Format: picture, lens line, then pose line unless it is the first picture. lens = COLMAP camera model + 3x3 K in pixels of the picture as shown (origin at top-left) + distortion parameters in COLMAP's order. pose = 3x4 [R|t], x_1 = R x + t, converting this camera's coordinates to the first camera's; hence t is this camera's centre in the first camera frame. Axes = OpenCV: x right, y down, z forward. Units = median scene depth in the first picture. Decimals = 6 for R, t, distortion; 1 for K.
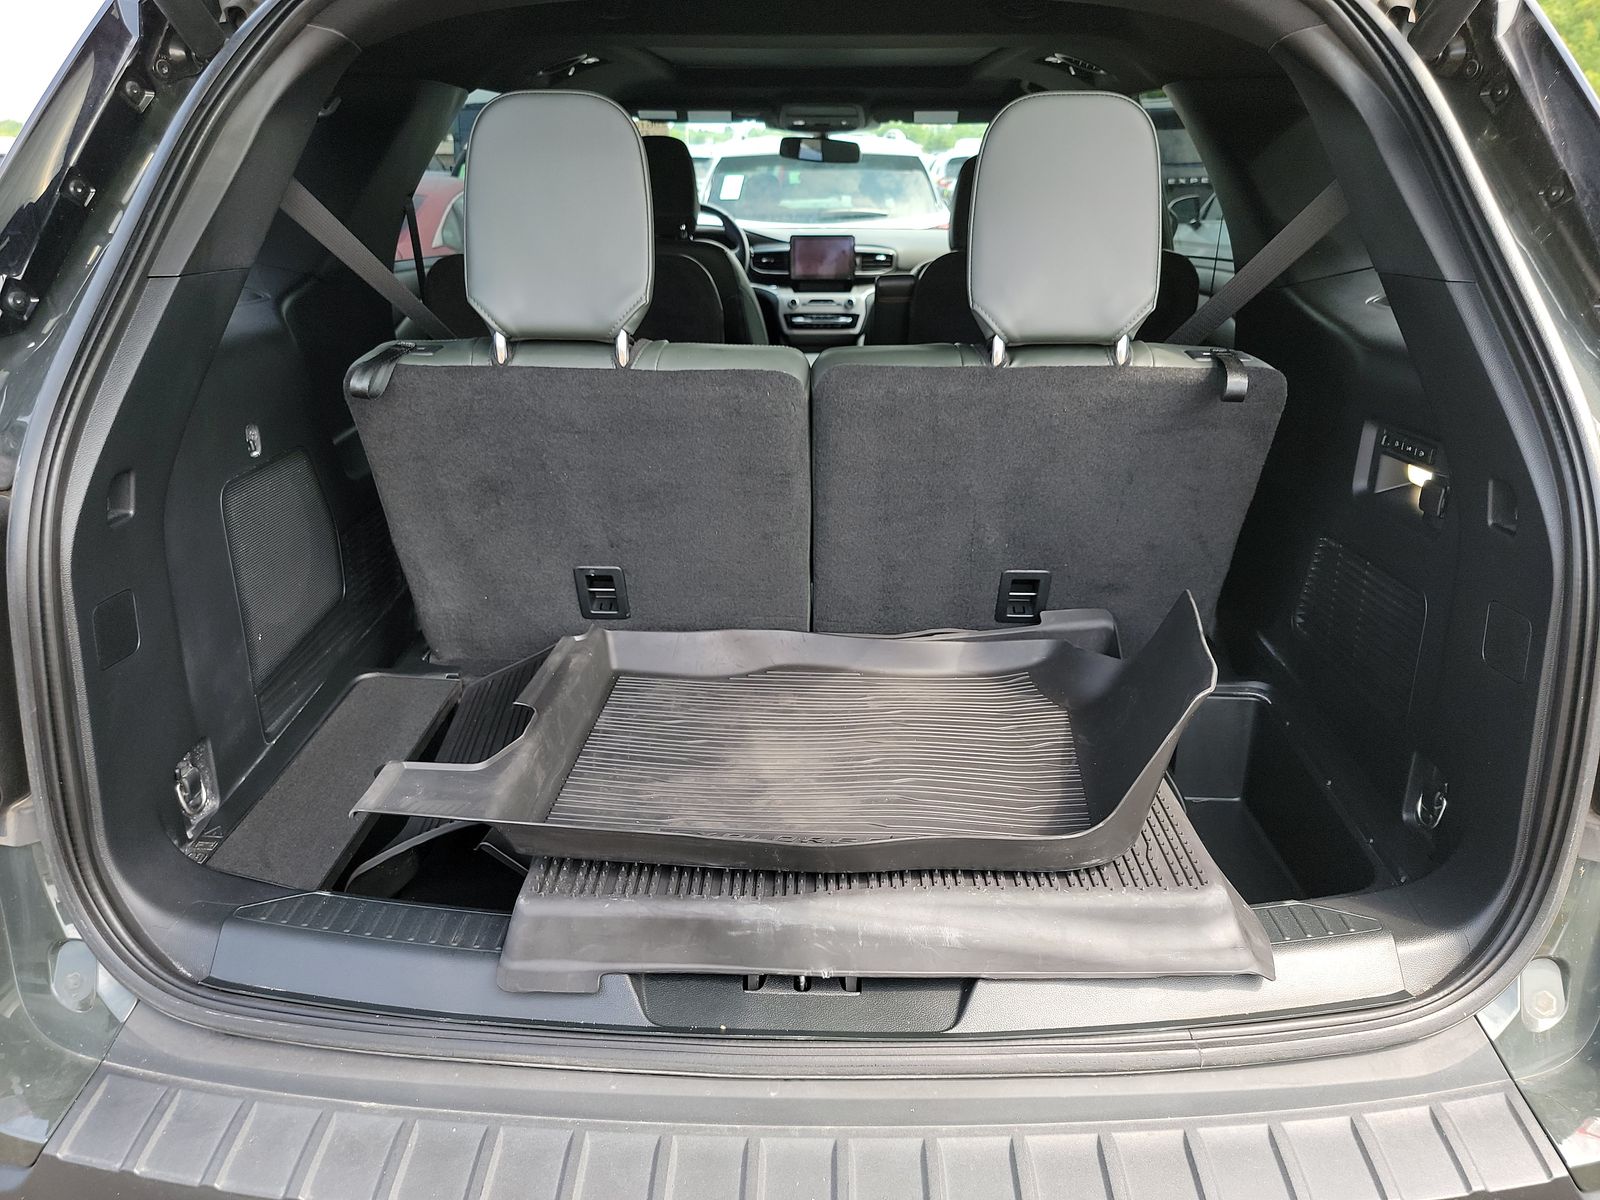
lens RADIAL K [[1133.5, 0, 800.0], [0, 1133.5, 600.0], [0, 0, 1]] dist [0.042902, -0.038236]
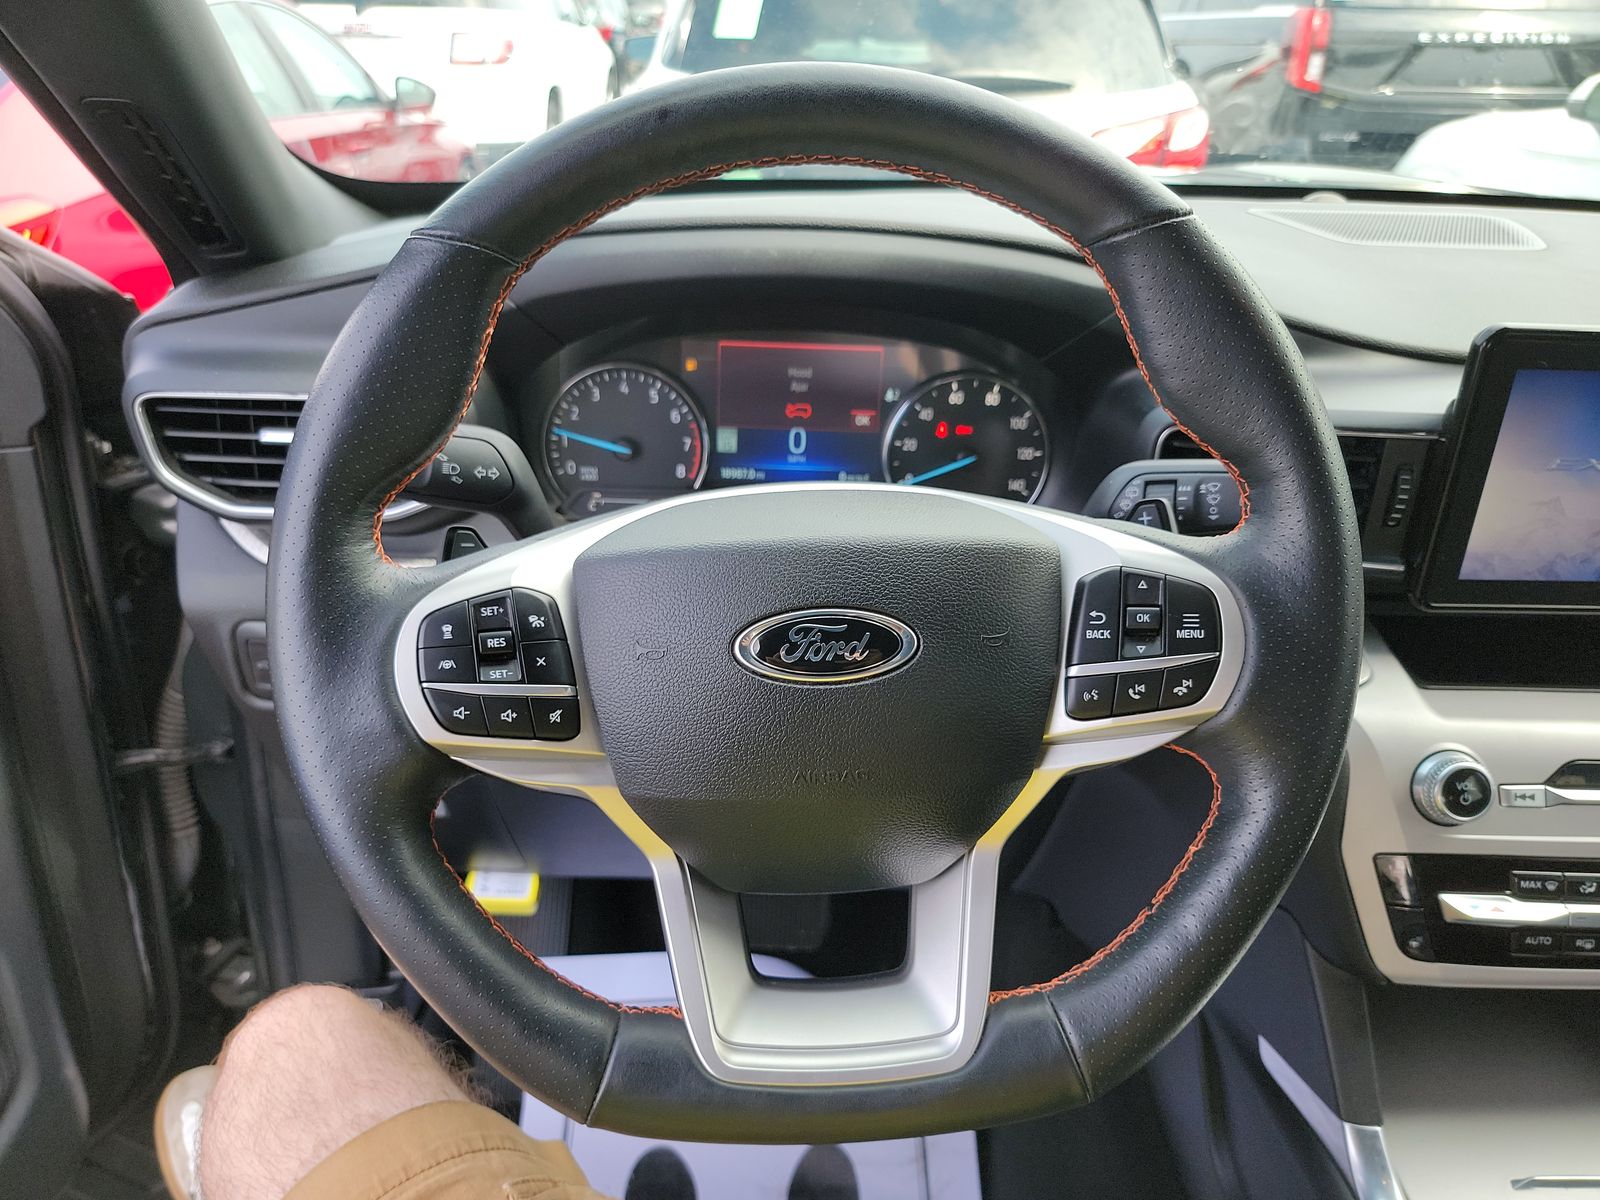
lens RADIAL K [[1144.1, 0, 780.8], [0, 1144.1, 613.6], [0, 0, 1]] dist [0.042174, -0.033898]
pose [[0.997796, 0.018771, 0.063652, -0.107072], [-0.026894, 0.991245, 0.129268, -0.300554], [-0.060669, -0.130694, 0.989565, 0.853667]]
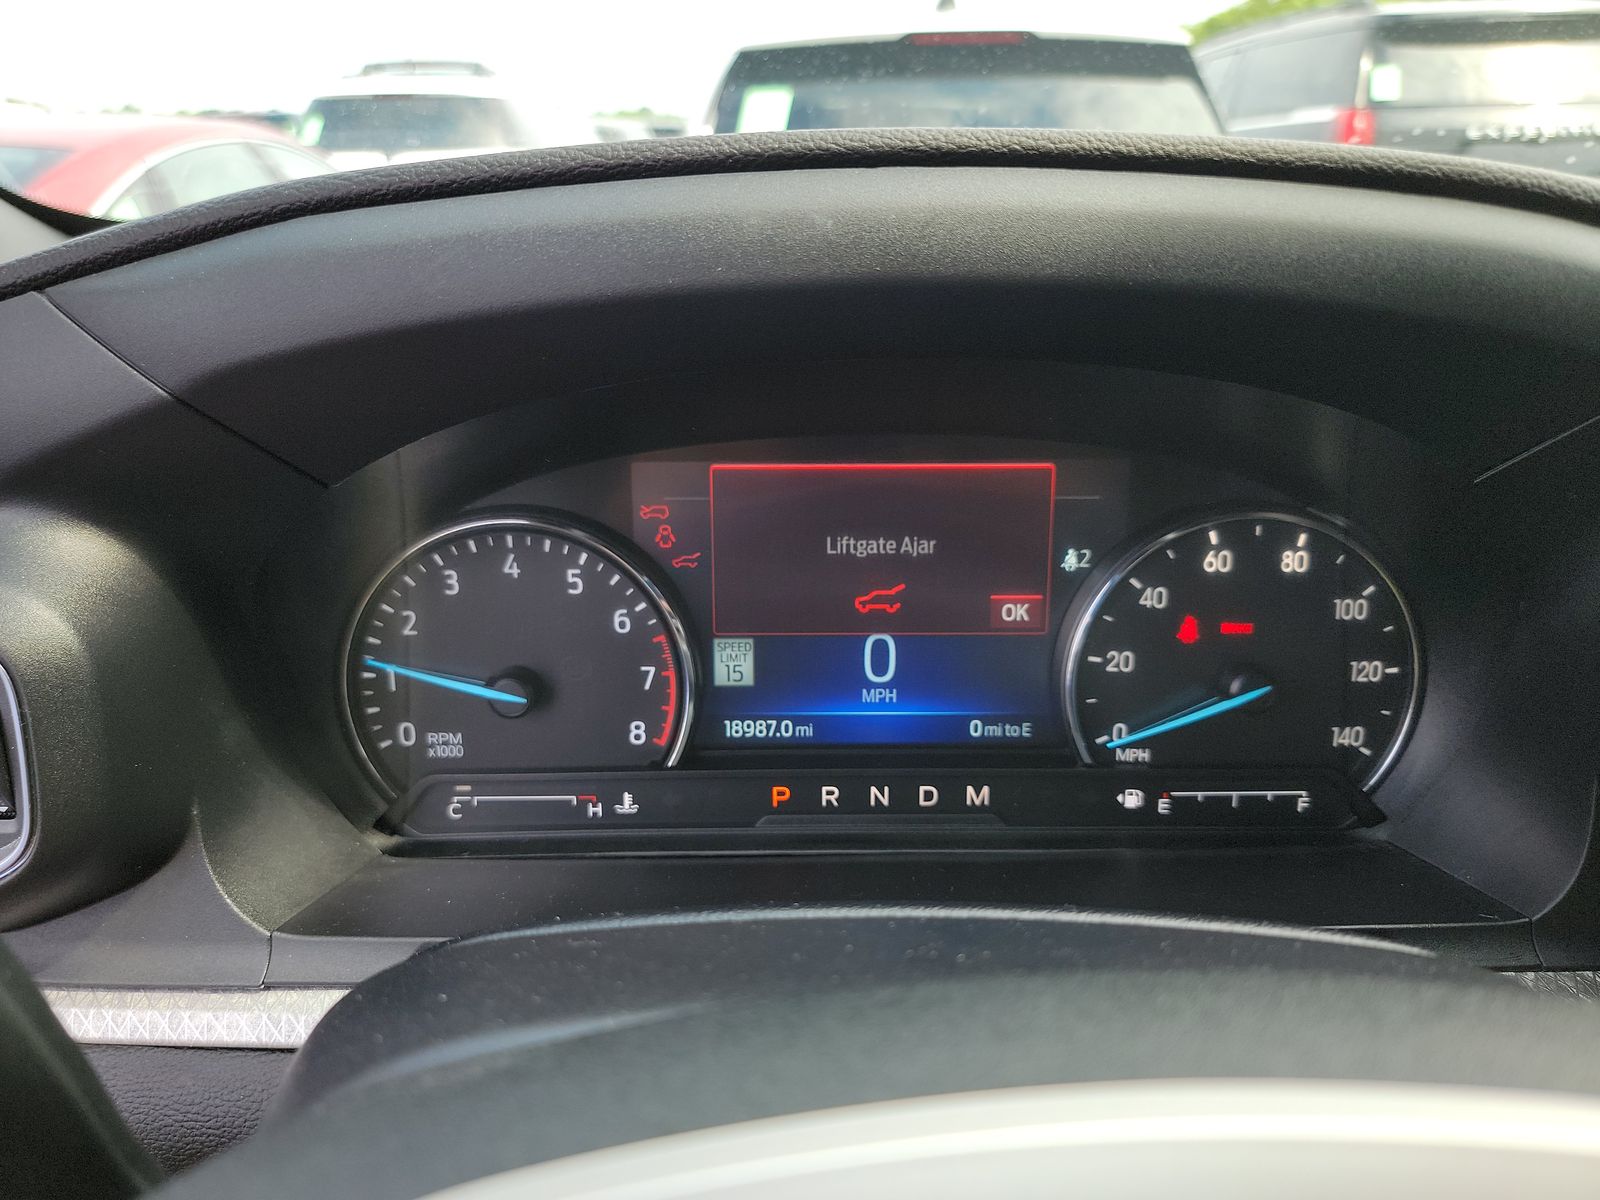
lens RADIAL K [[1133.5, 0, 800.0], [0, 1133.5, 600.0], [0, 0, 1]] dist [0.042902, -0.038236]
pose [[0.998995, -0.009390, 0.043836, -0.103029], [0.008800, 0.999869, 0.013614, -0.310533], [-0.043958, -0.013214, 0.998946, 0.955775]]
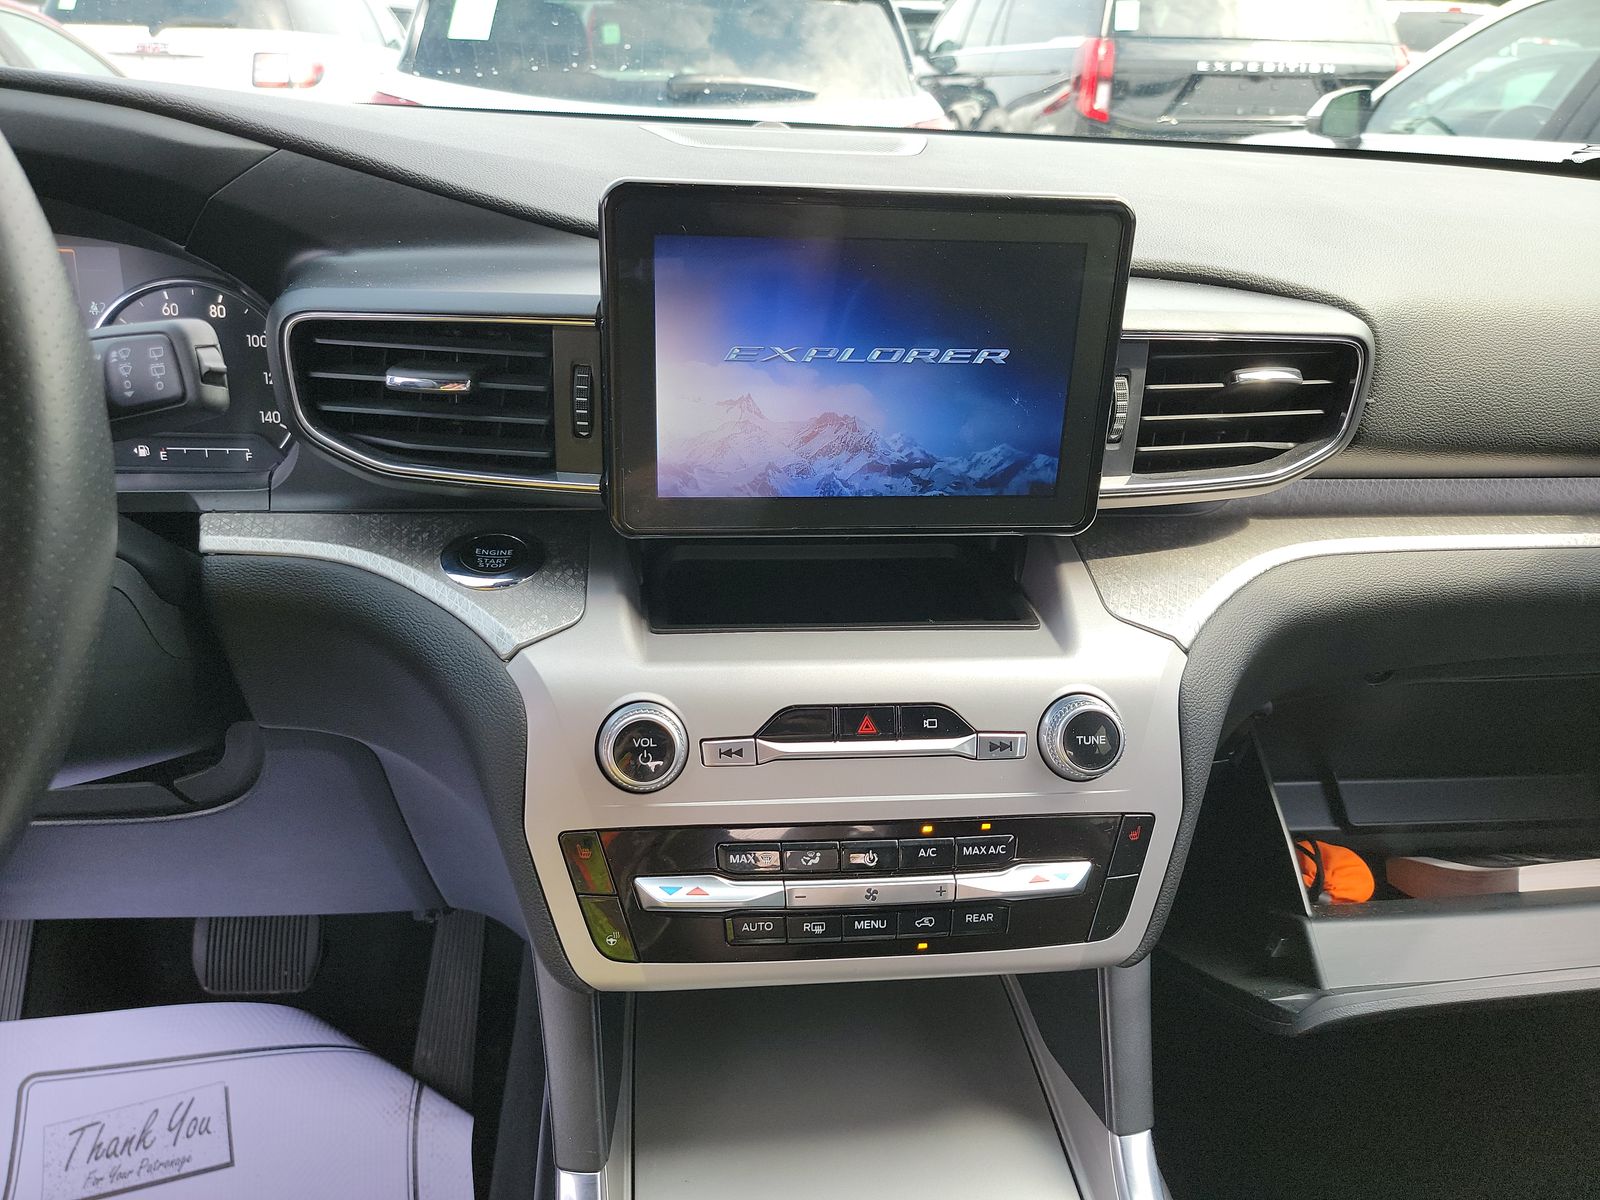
lens RADIAL K [[1133.5, 0, 800.0], [0, 1133.5, 600.0], [0, 0, 1]] dist [0.042902, -0.038236]
pose [[0.987849, -0.010730, 0.155043, -0.008018], [-0.002997, 0.996113, 0.088029, -0.286961], [-0.155385, -0.087424, 0.983978, 0.873637]]
